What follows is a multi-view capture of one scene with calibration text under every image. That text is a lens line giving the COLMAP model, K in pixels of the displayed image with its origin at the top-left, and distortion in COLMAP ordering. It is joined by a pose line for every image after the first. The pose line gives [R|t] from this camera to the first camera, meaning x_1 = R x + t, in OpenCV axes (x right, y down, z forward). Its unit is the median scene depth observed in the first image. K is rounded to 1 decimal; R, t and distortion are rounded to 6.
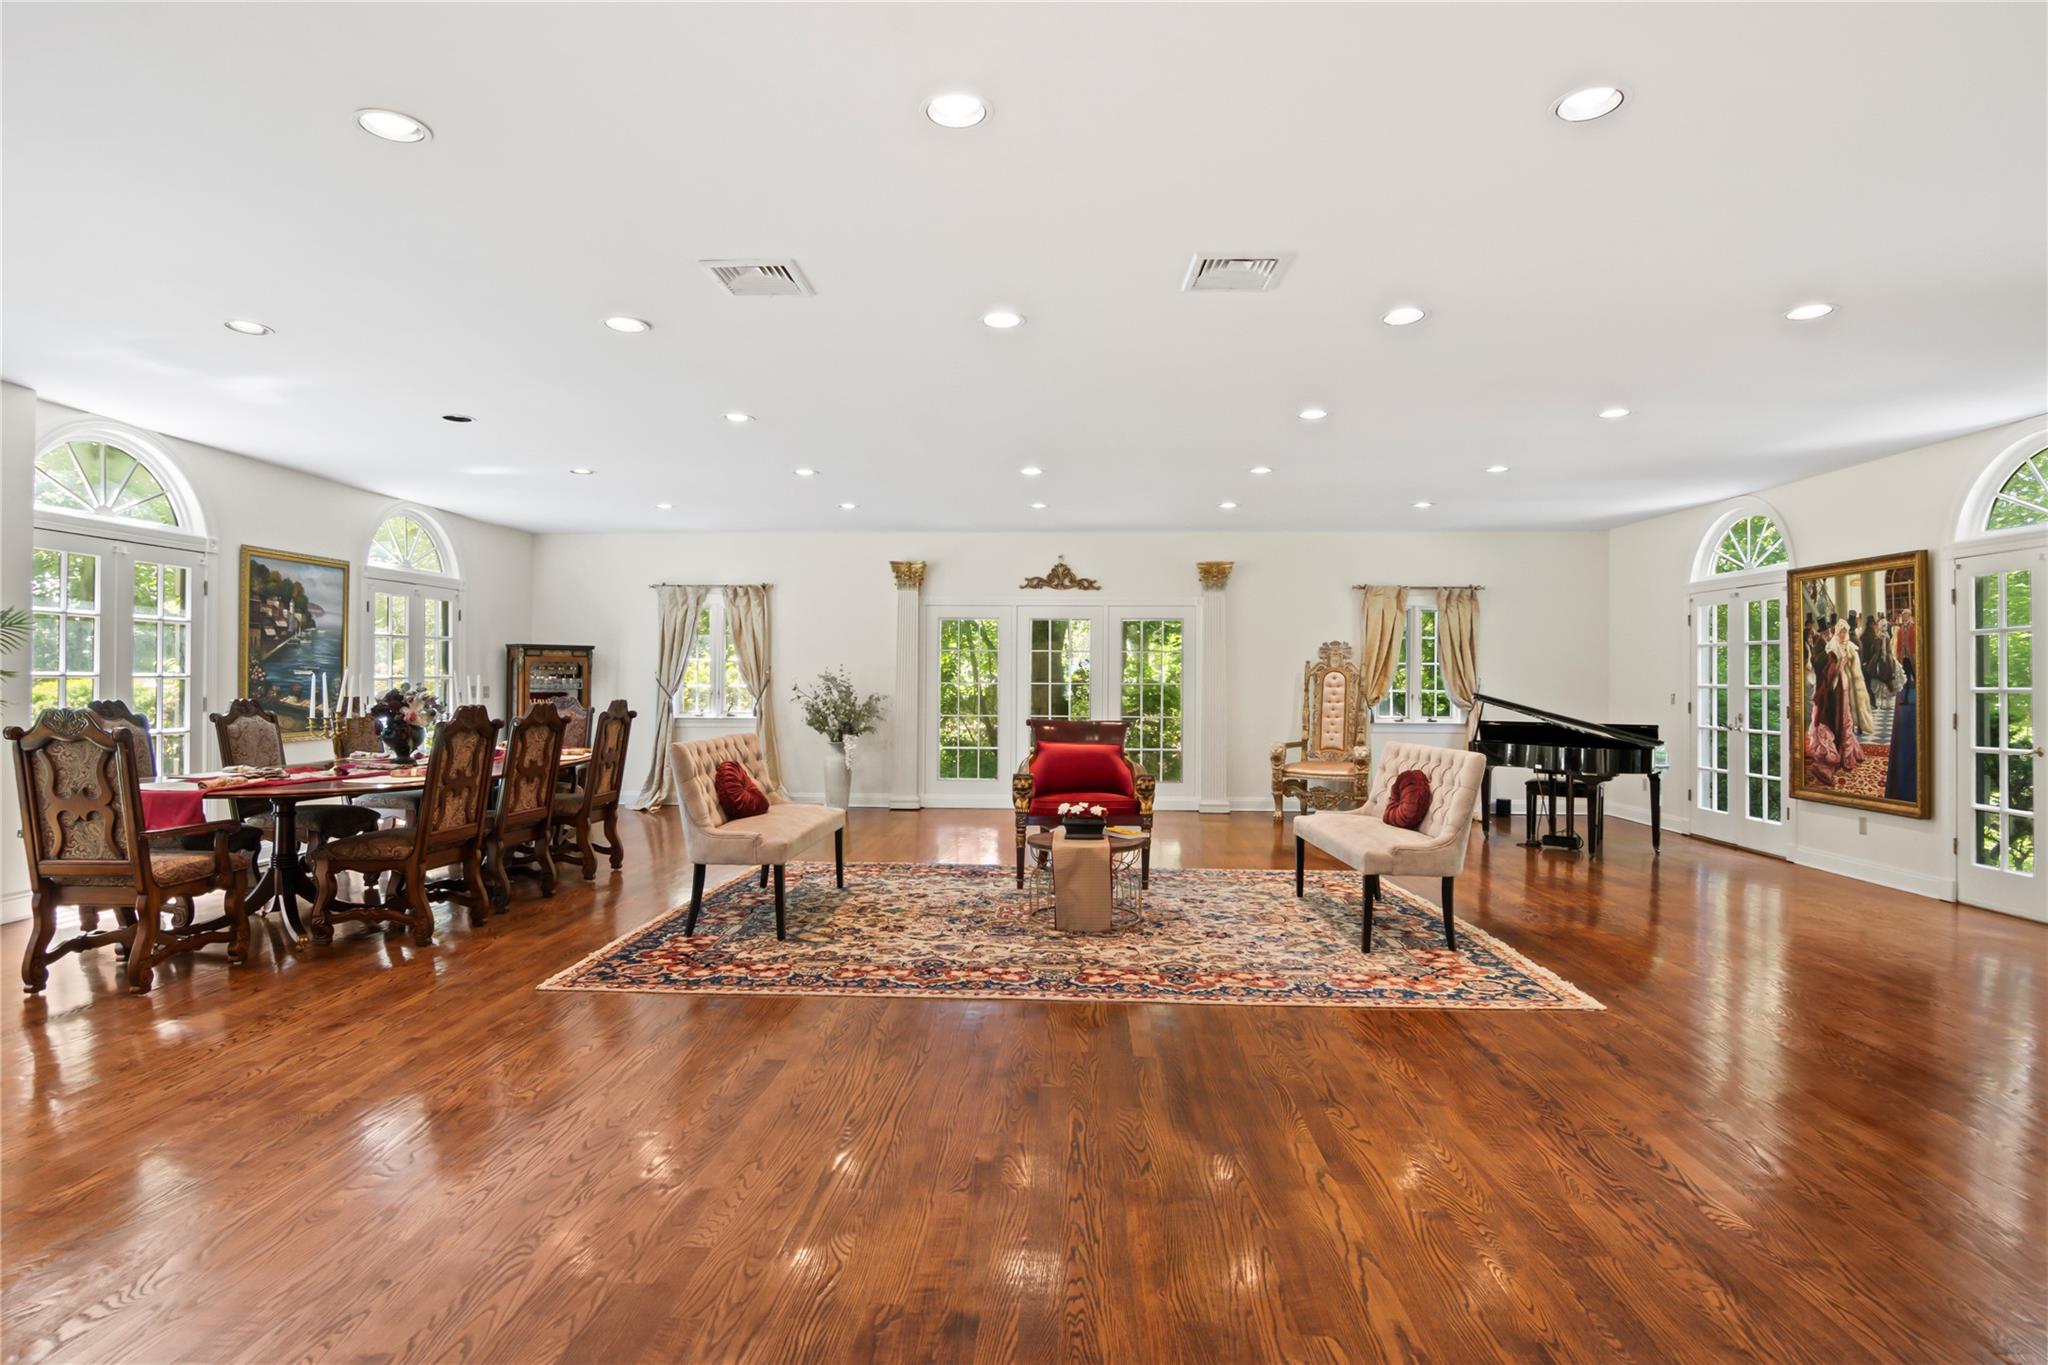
lens RADIAL K [[1046.0, 0, 1028.4], [0, 1046.0, 686.3], [0, 0, 1]] dist [-0.000547, -0.012984]
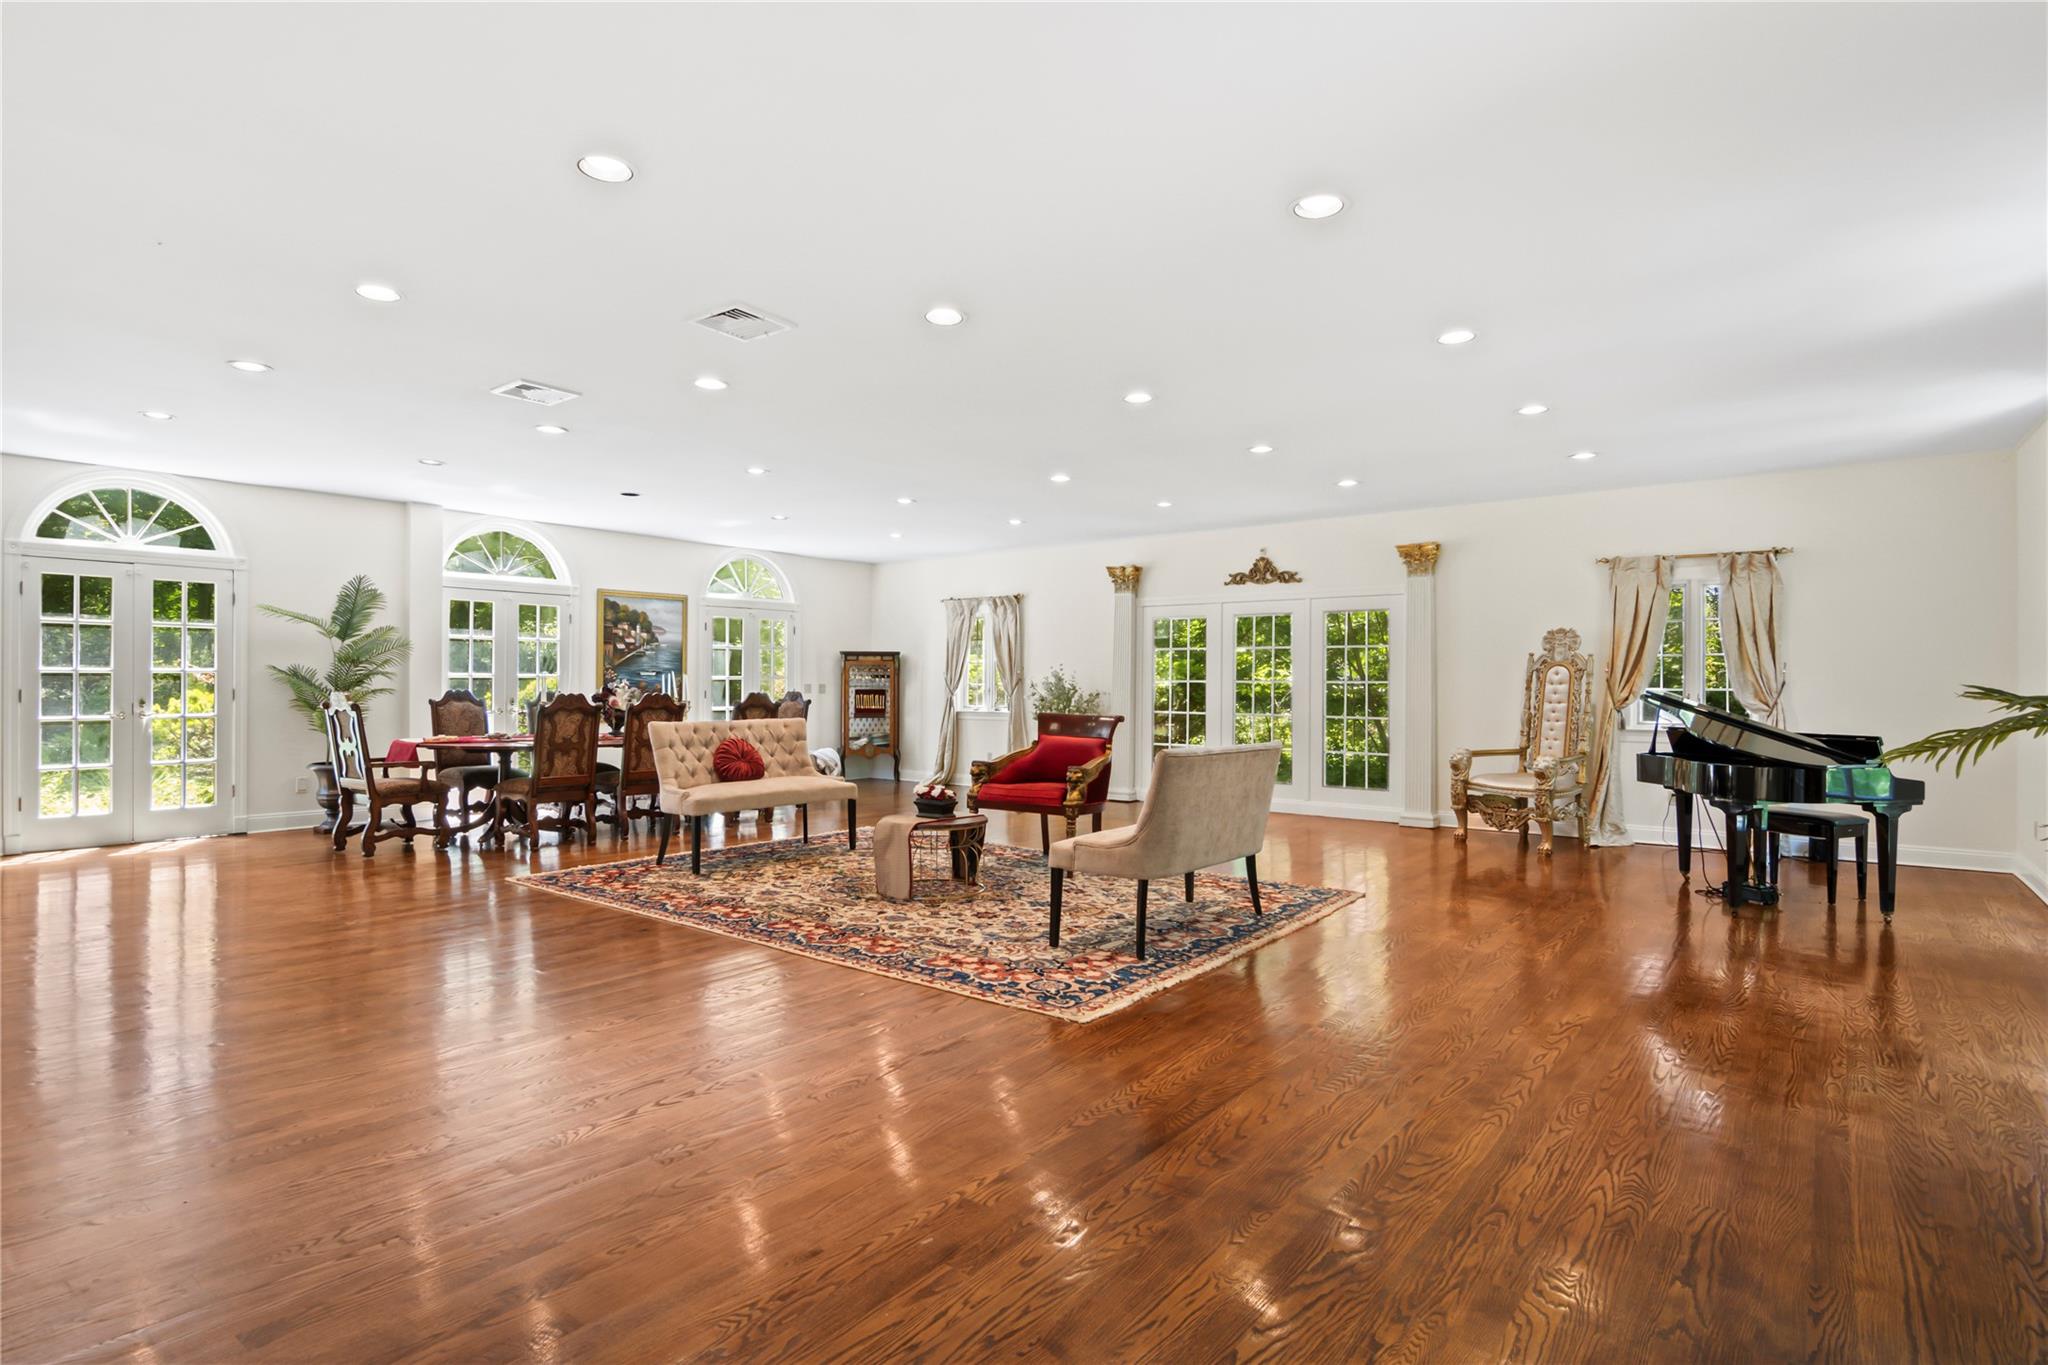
lens RADIAL K [[1046.0, 0, 1015.4], [0, 1046.0, 674.3], [0, 0, 1]] dist [-0.000547, -0.012984]
pose [[0.814630, -0.006847, -0.579941, 0.785860], [-0.002476, 0.999880, -0.015283, 0.011692], [0.579976, 0.013885, 0.814515, 0.155582]]
